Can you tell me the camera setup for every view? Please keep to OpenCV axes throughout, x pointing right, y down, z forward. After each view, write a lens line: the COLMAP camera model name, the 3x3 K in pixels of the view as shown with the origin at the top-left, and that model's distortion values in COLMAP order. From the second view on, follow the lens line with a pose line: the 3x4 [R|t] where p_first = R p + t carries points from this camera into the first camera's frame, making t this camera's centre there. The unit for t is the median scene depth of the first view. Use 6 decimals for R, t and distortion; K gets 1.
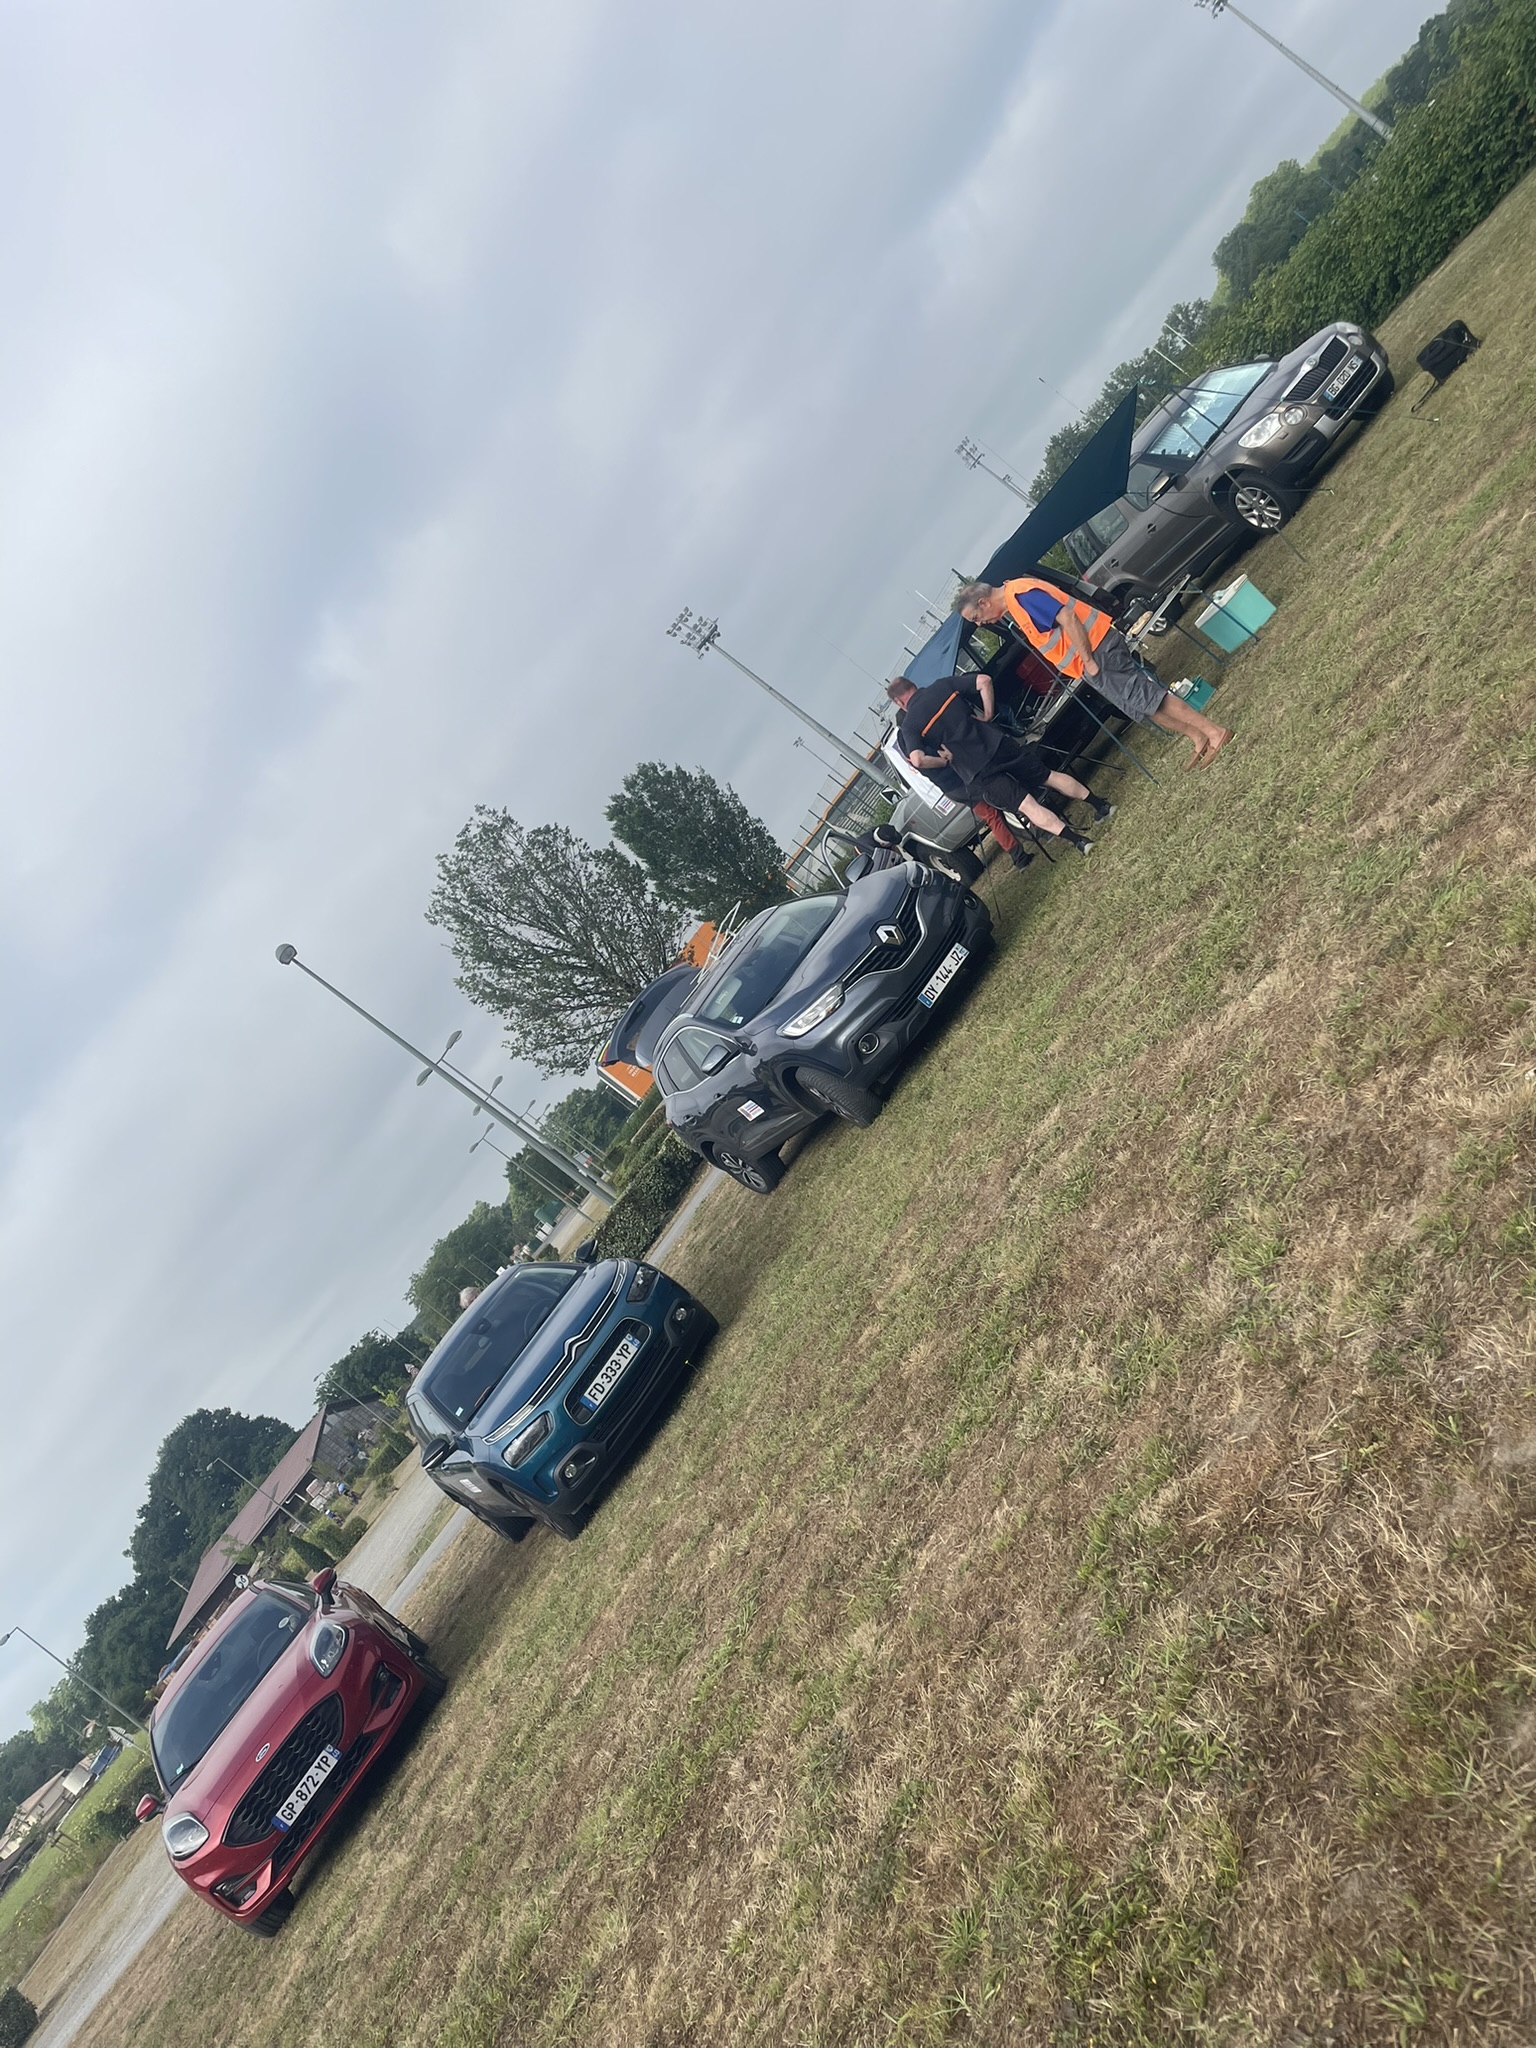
lens RADIAL K [[1607.2, 0, 768.0], [0, 1607.2, 1024.0], [0, 0, 1]] dist [0.107365, -0.176347]
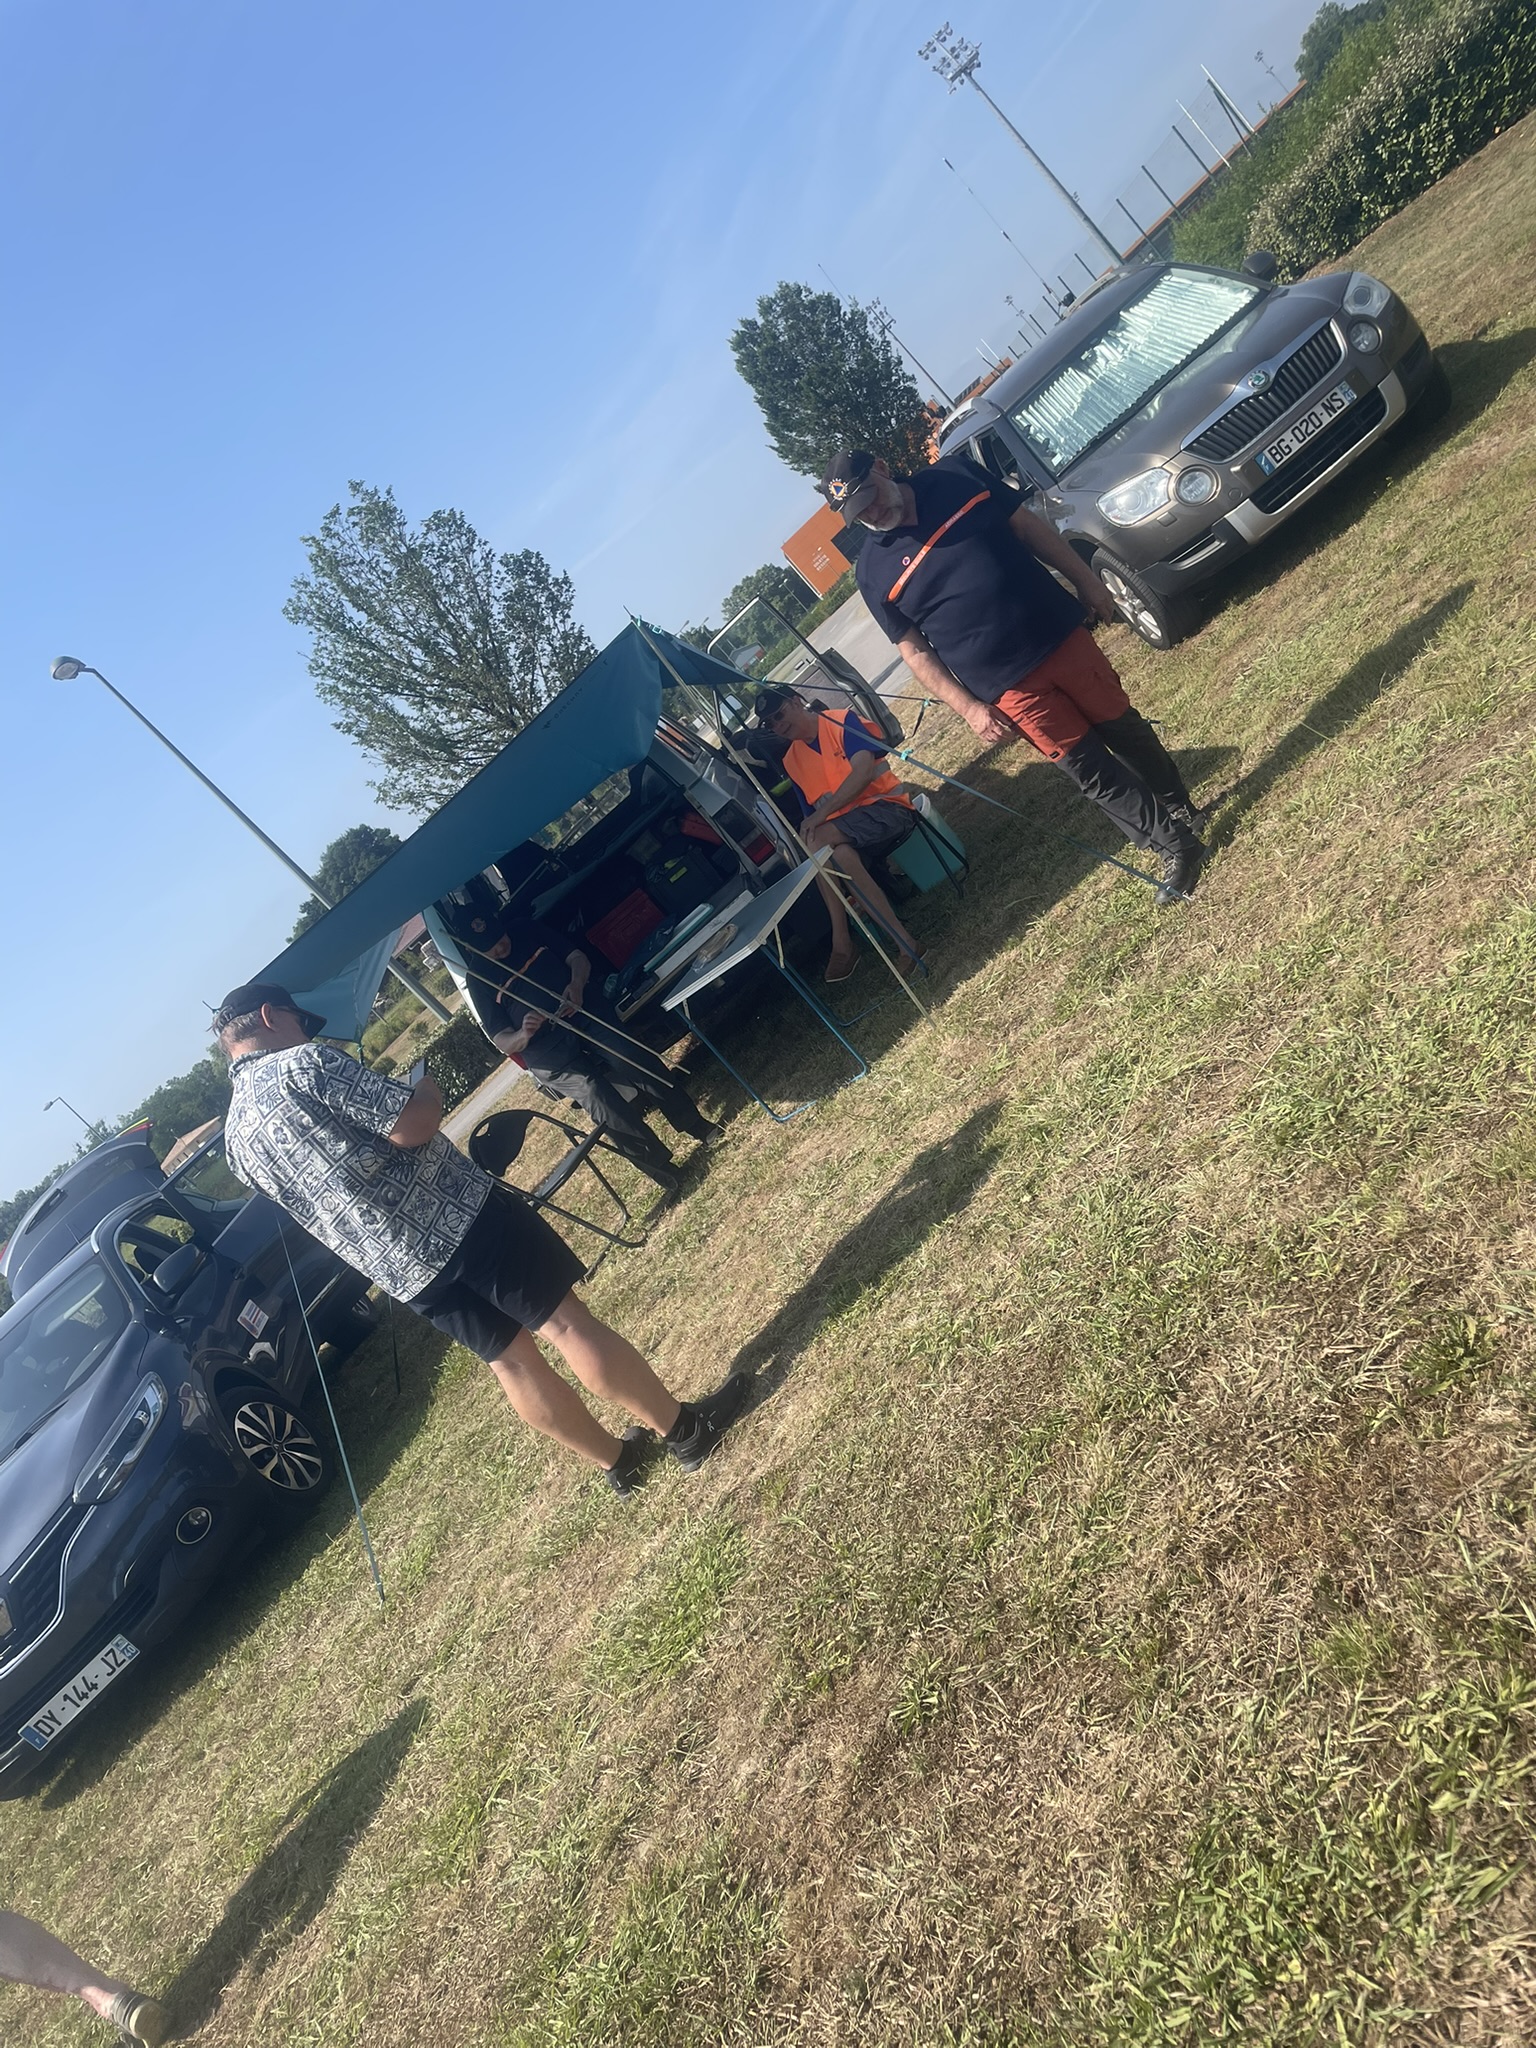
lens RADIAL K [[1607.2, 0, 768.0], [0, 1607.2, 1024.0], [0, 0, 1]] dist [0.107365, -0.176347]
pose [[0.977071, 0.193801, -0.088162, 0.129804], [-0.154891, 0.931115, 0.330203, -0.176415], [0.146082, -0.308976, 0.939784, 0.209420]]
